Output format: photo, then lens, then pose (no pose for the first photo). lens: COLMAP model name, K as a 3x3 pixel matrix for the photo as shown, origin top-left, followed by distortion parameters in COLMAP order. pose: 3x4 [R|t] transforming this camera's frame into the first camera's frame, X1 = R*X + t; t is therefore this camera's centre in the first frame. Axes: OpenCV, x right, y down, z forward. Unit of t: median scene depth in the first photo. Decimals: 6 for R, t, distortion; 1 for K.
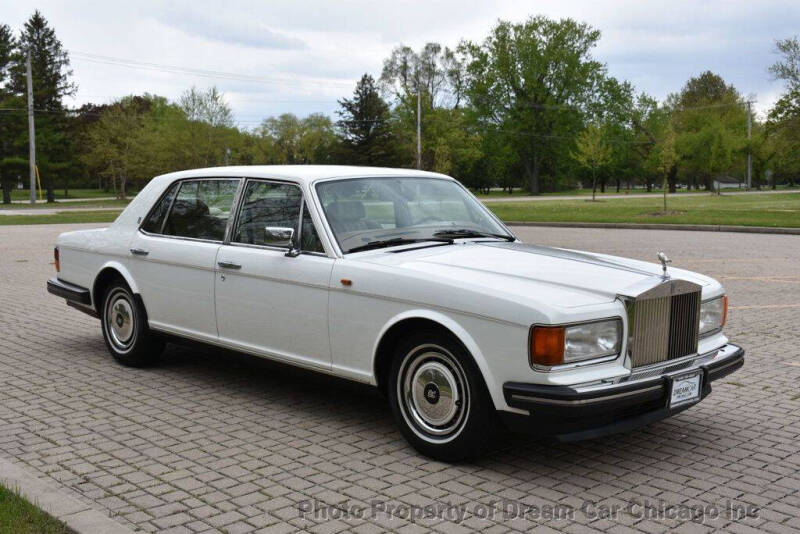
lens RADIAL K [[912.2, 0, 400.0], [0, 912.2, 267.0], [0, 0, 1]] dist [-0.007074, 0.351533]
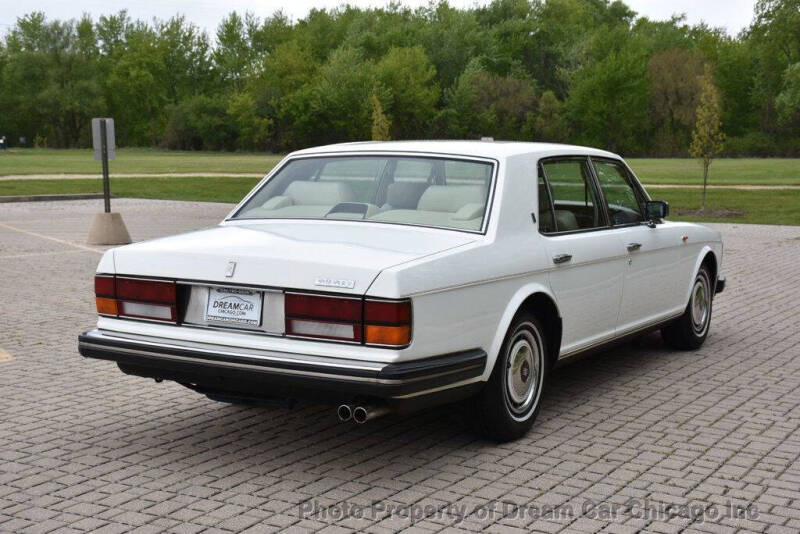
lens RADIAL K [[1109.9, 0, 400.0], [0, 1109.9, 267.0], [0, 0, 1]] dist [0.161948, 0.094271]
pose [[-0.261128, -0.106118, 0.959453, -0.919695], [0.082370, 0.987864, 0.131678, -0.114751], [-0.961783, 0.113416, -0.249218, 1.119785]]
